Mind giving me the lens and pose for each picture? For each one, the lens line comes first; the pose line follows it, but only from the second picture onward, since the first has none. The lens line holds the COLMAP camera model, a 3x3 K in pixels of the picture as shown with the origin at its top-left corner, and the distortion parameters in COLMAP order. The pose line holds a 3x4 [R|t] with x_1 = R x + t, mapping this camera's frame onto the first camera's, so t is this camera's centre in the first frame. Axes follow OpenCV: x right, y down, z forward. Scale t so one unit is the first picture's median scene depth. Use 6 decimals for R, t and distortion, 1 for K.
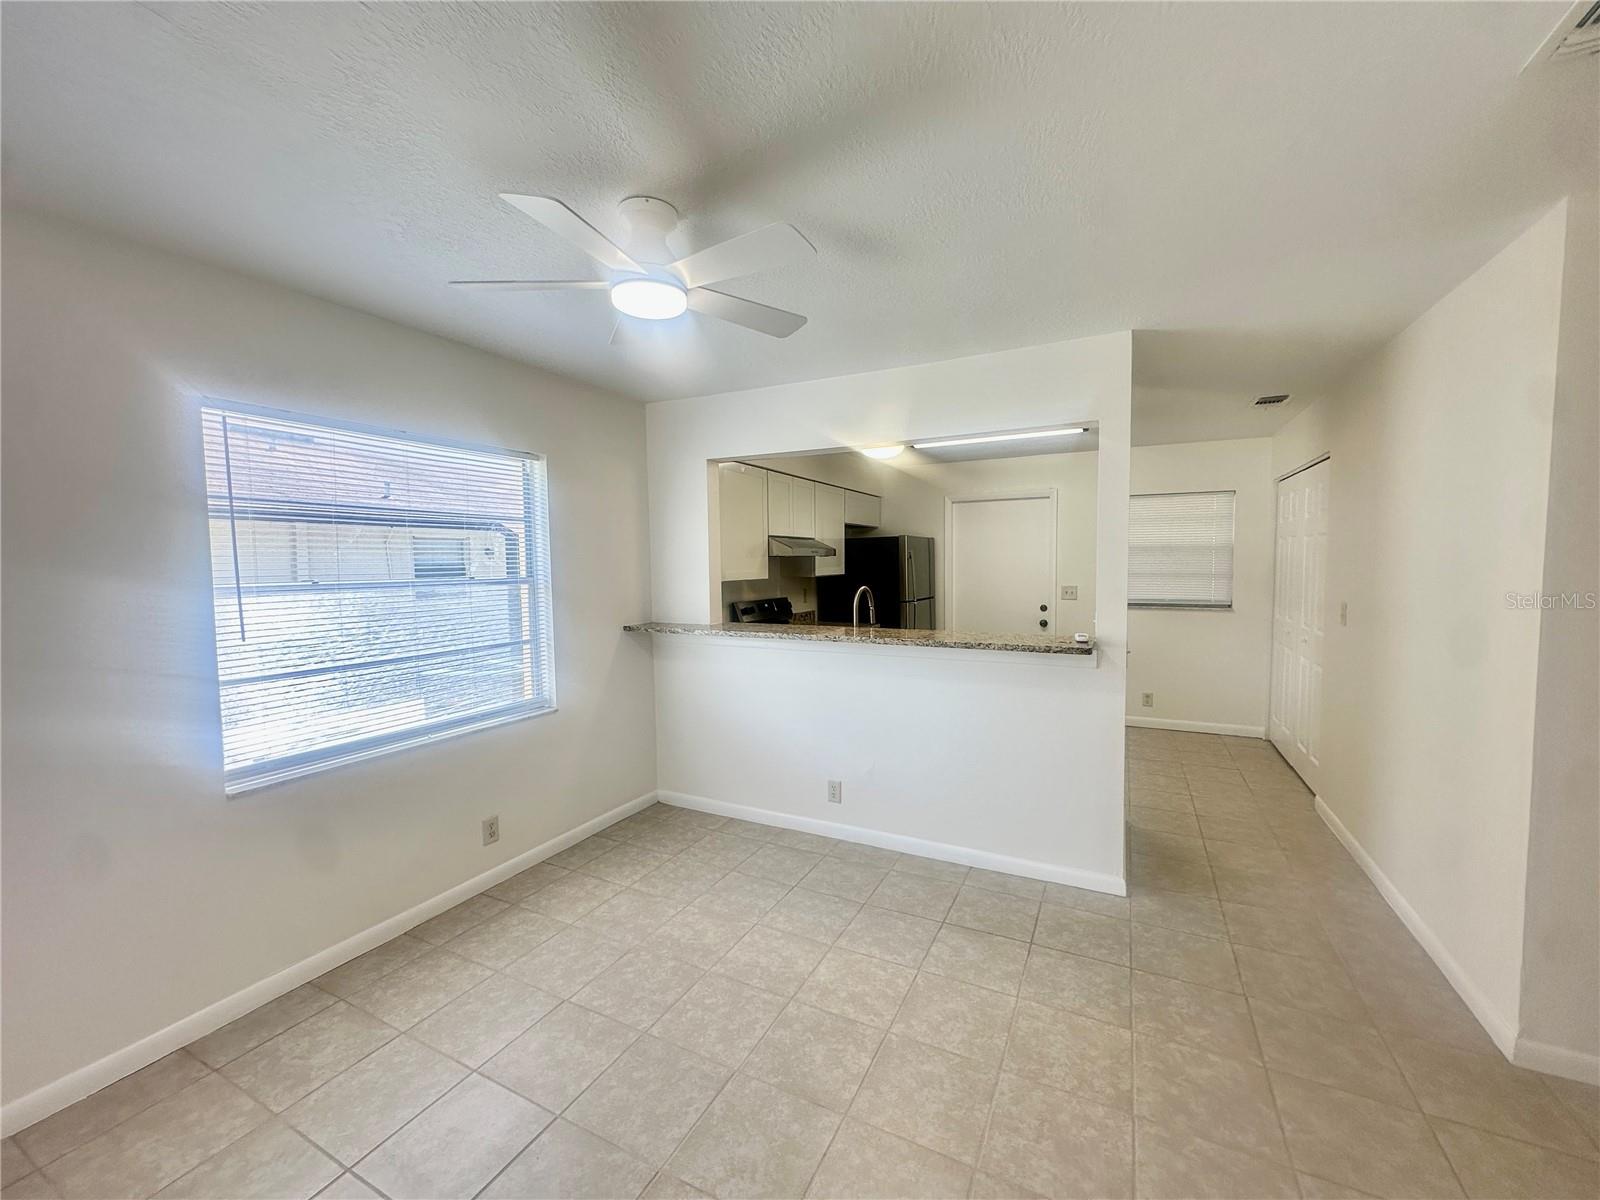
lens RADIAL K [[638.7, 0, 800.0], [0, 638.7, 600.0], [0, 0, 1]] dist [-0.002996, -0.000113]
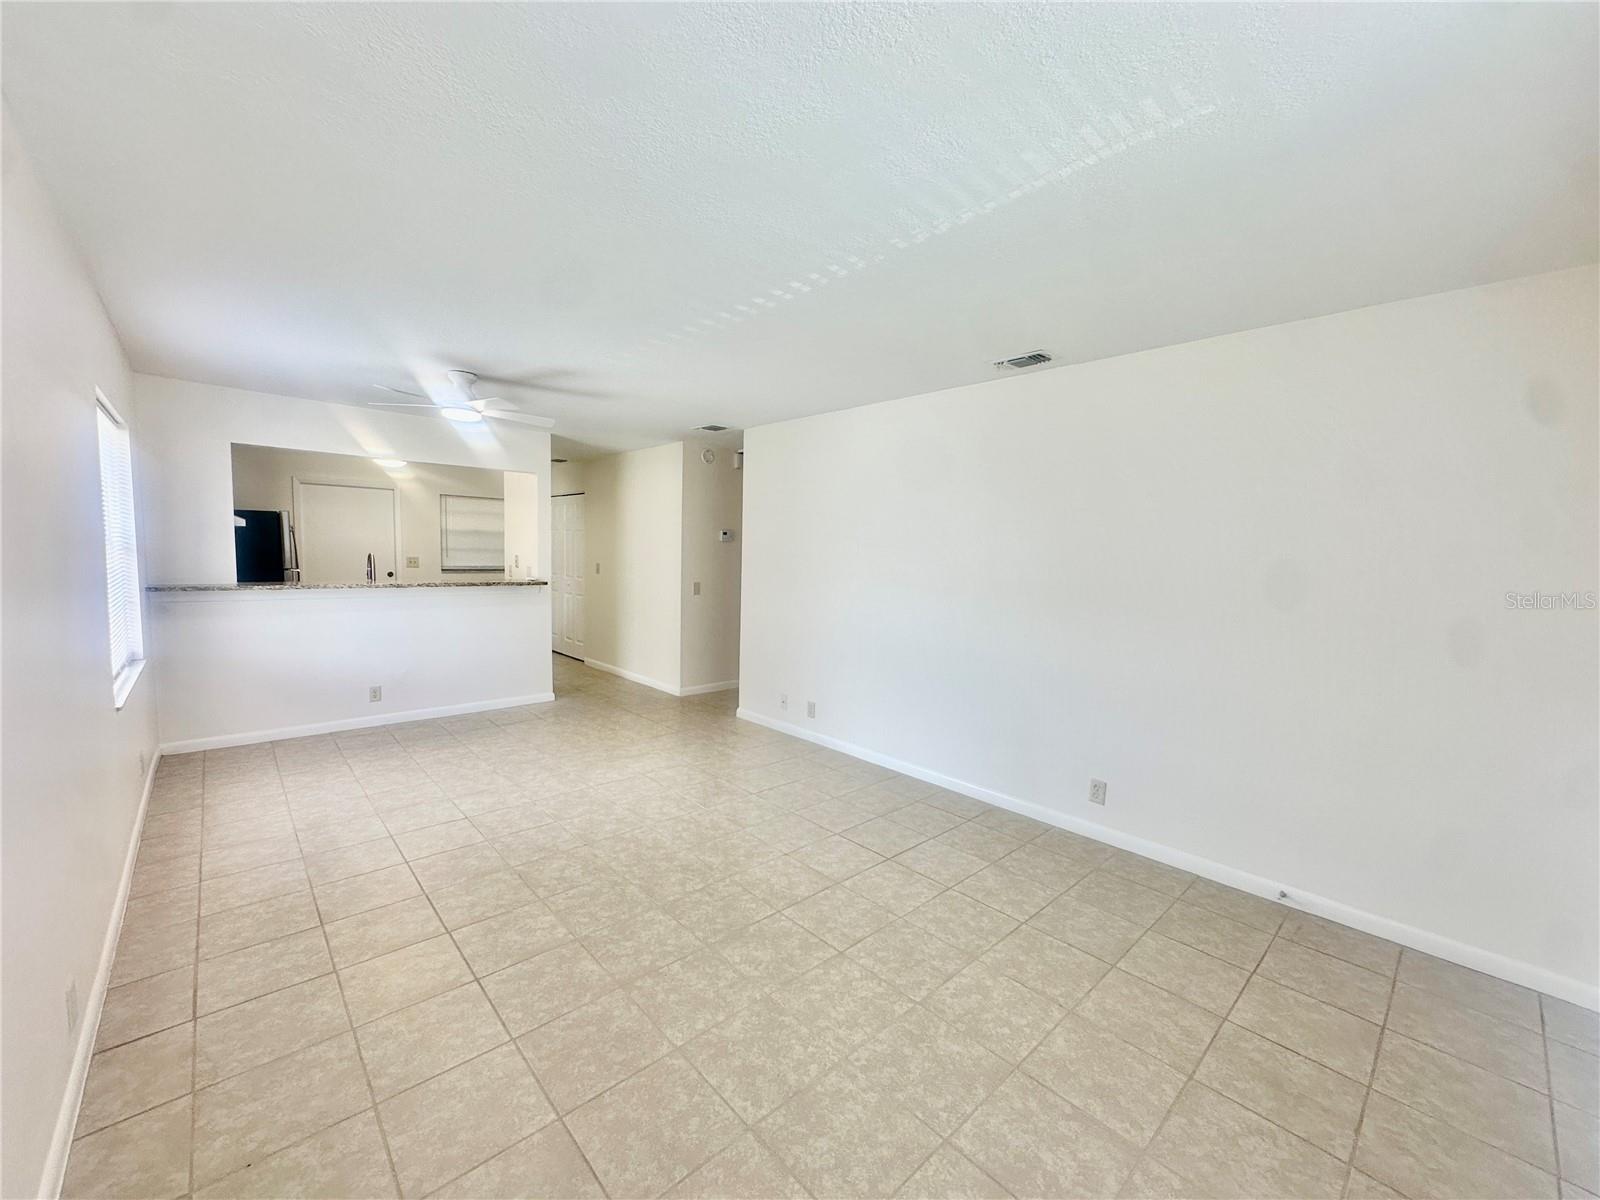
lens RADIAL K [[638.7, 0, 800.0], [0, 638.7, 600.0], [0, 0, 1]] dist [-0.002996, -0.000113]
pose [[0.350286, -0.054725, 0.935043, -1.196377], [0.025949, 0.998476, 0.048717, 0.051334], [-0.936283, 0.007198, 0.351172, -0.522142]]
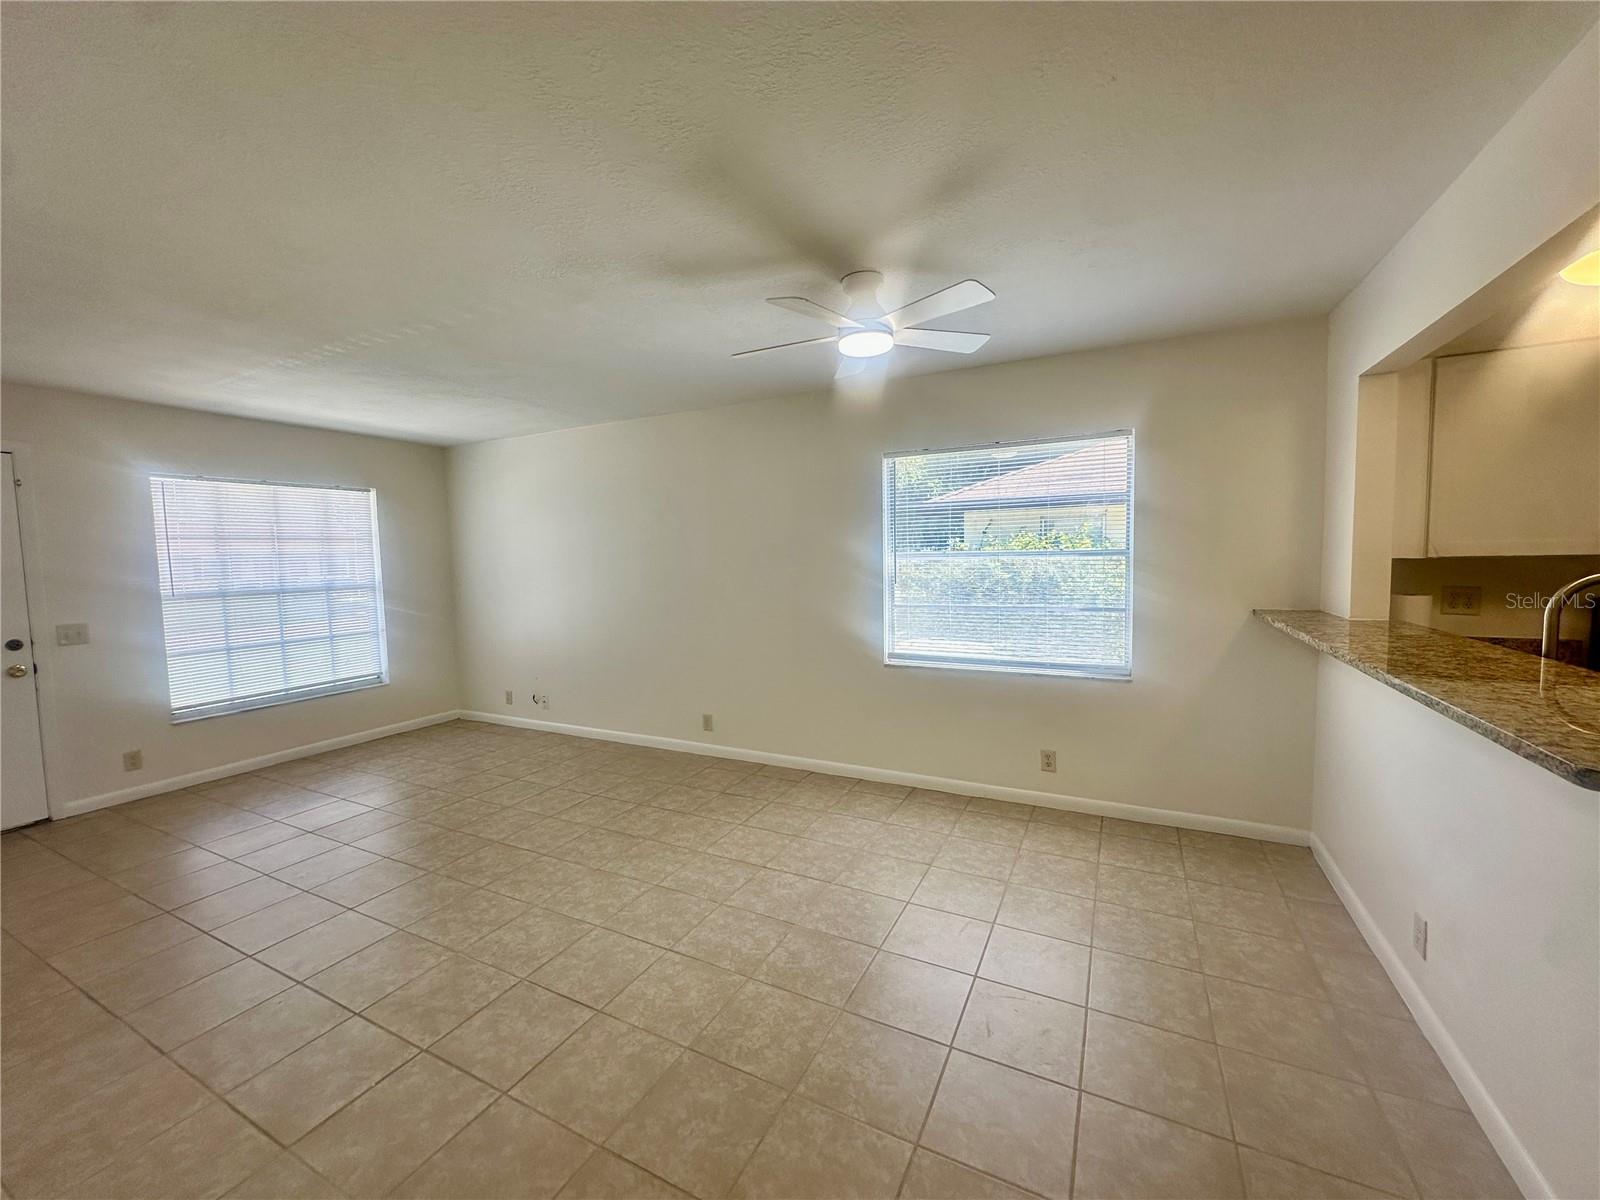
lens RADIAL K [[638.7, 0, 800.0], [0, 638.7, 600.0], [0, 0, 1]] dist [-0.002996, -0.000113]
pose [[-0.003075, 0.083335, -0.996517, 0.738087], [-0.038375, 0.995778, 0.083391, -0.023819], [0.999259, 0.038498, 0.000136, 0.558894]]
